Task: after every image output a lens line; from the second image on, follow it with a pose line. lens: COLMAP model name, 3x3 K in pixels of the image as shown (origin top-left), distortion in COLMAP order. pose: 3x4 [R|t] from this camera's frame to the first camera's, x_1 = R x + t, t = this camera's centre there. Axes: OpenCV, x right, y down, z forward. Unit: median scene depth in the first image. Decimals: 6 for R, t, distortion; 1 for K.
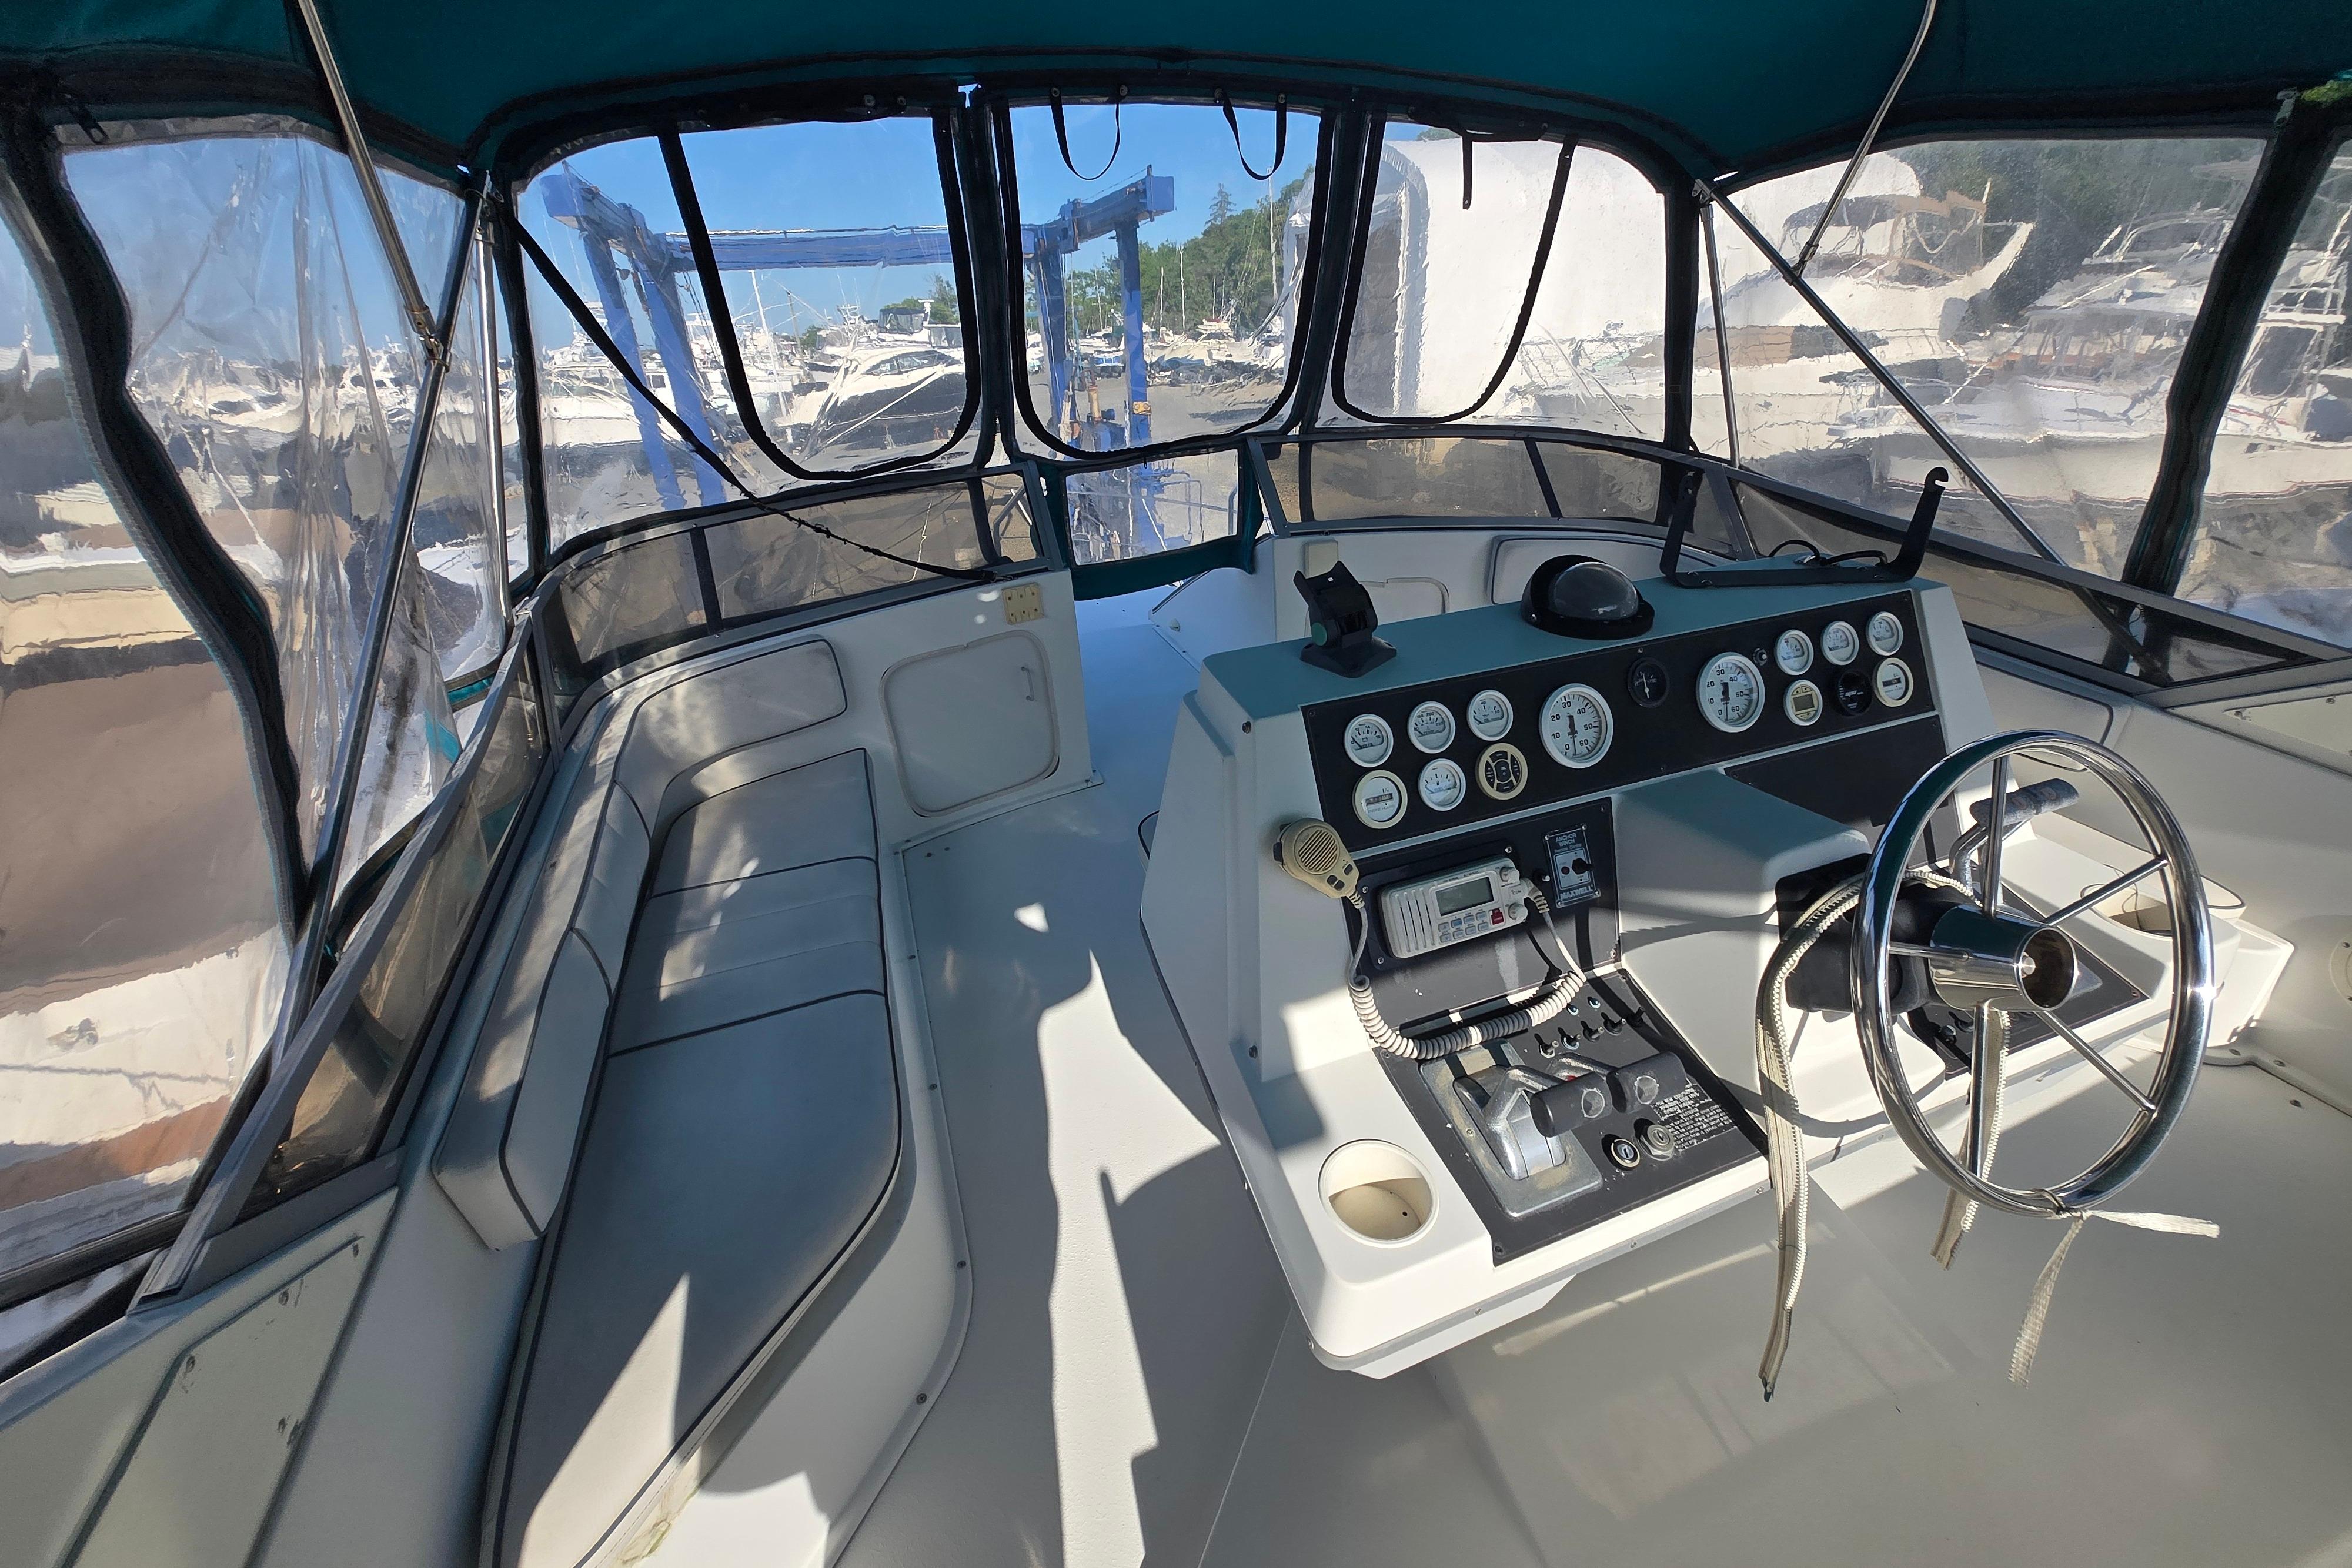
lens RADIAL K [[914.3, 0, 1194.4], [0, 914.3, 773.0], [0, 0, 1]] dist [0.000343, -0.000623]
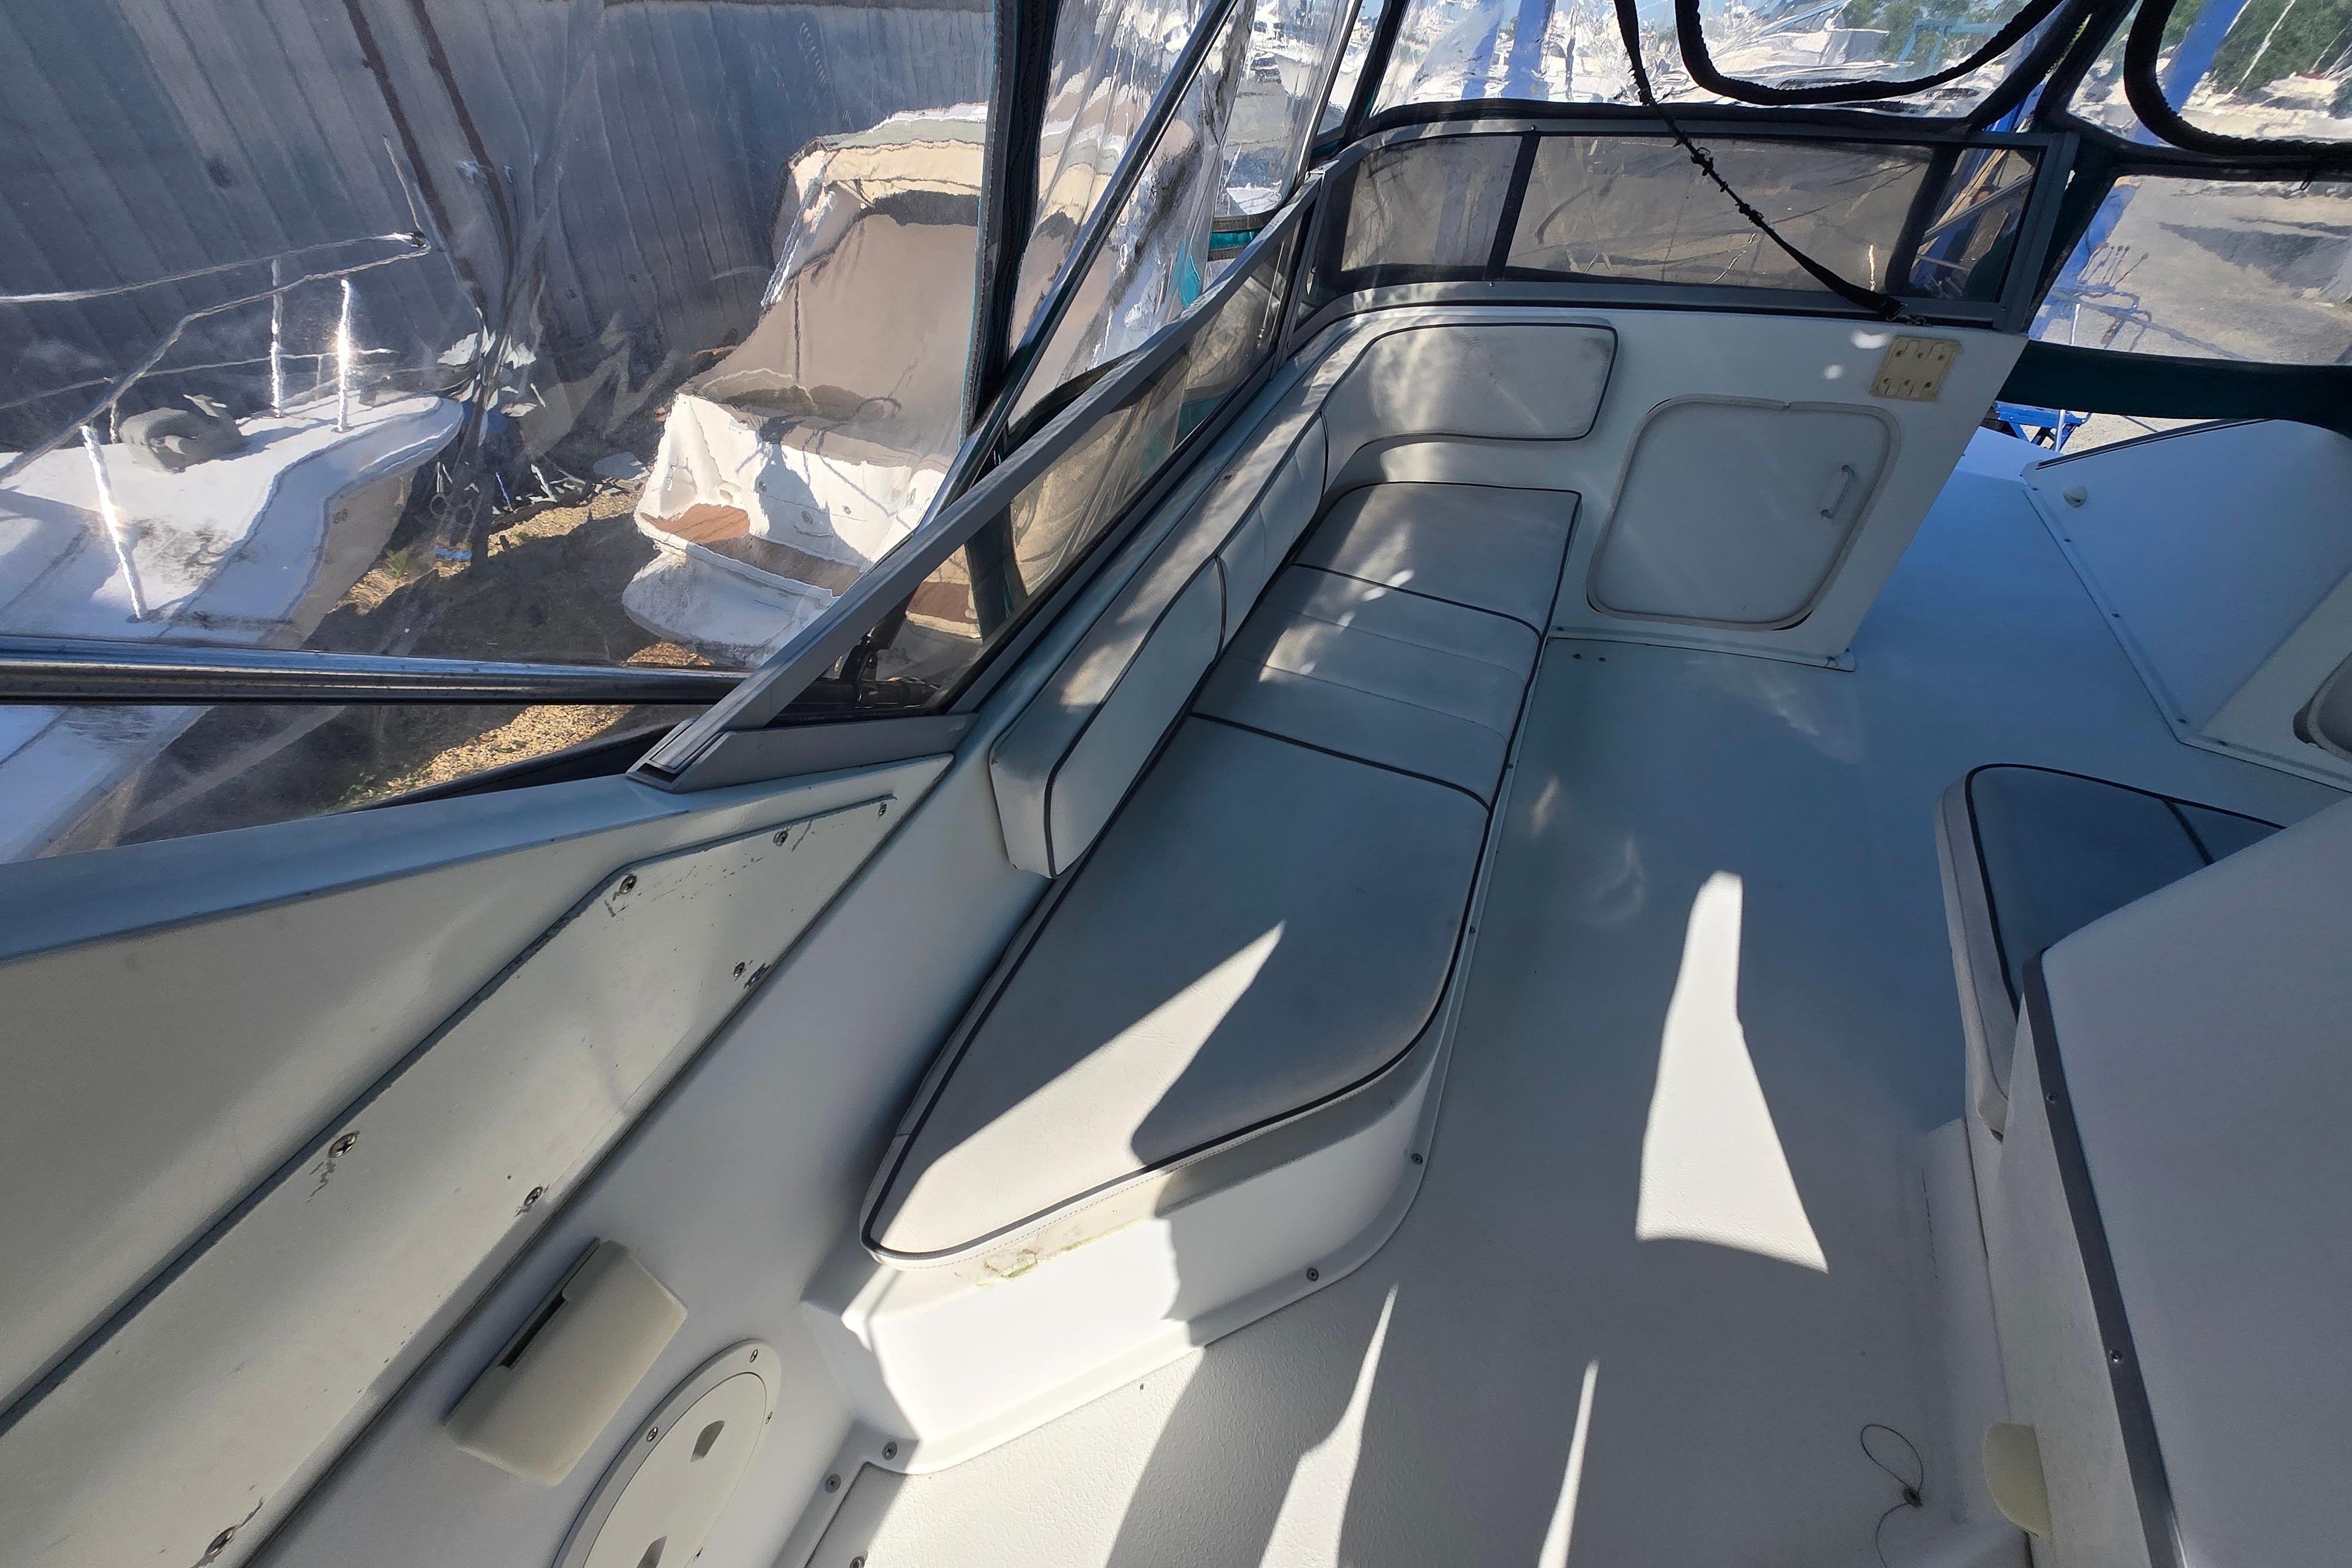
lens RADIAL K [[914.3, 0, 1194.4], [0, 914.3, 773.0], [0, 0, 1]] dist [0.000343, -0.000623]
pose [[0.729305, 0.500743, -0.466231, -0.209118], [-0.377960, 0.862883, 0.335529, 0.067740], [0.570316, -0.068486, 0.818565, 0.295070]]
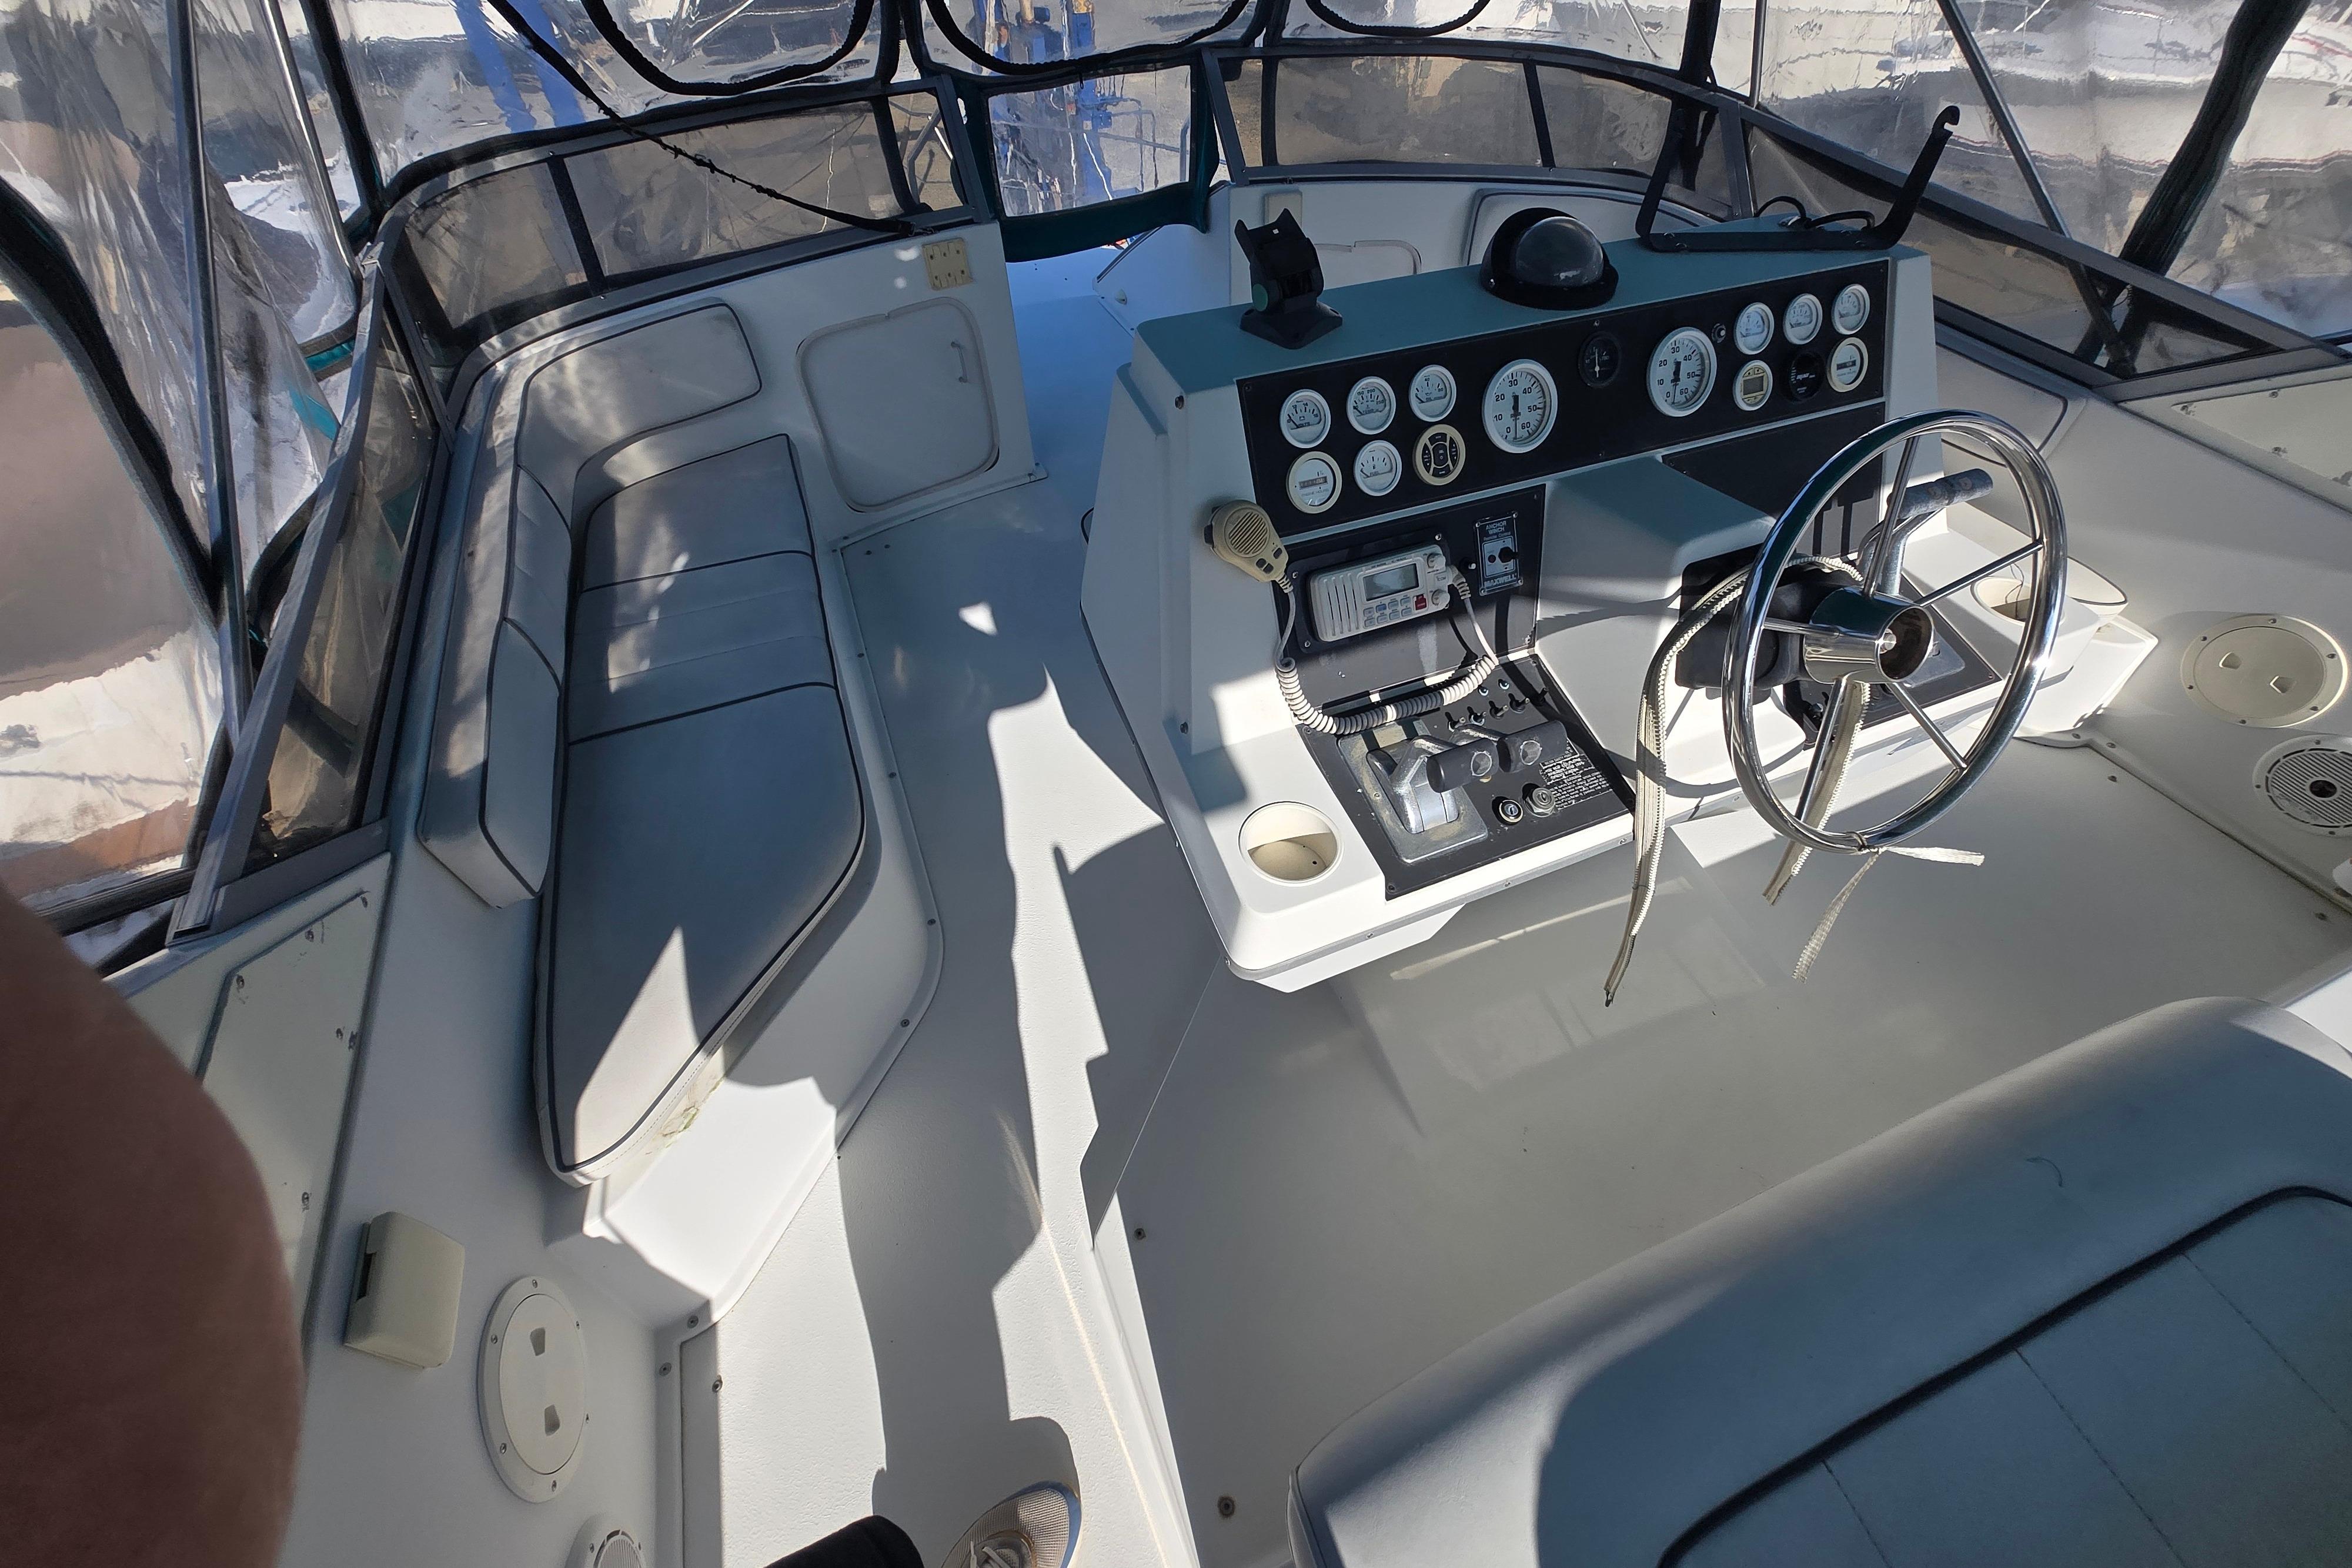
lens RADIAL K [[918.2, 0, 1192.7], [0, 918.2, 774.3], [0, 0, 1]] dist [-0.001649, -0.000132]
pose [[0.999045, -0.004510, 0.043457, 0.018340], [-0.009172, 0.950840, 0.309548, 0.015510], [-0.042716, -0.309651, 0.949890, -0.026141]]
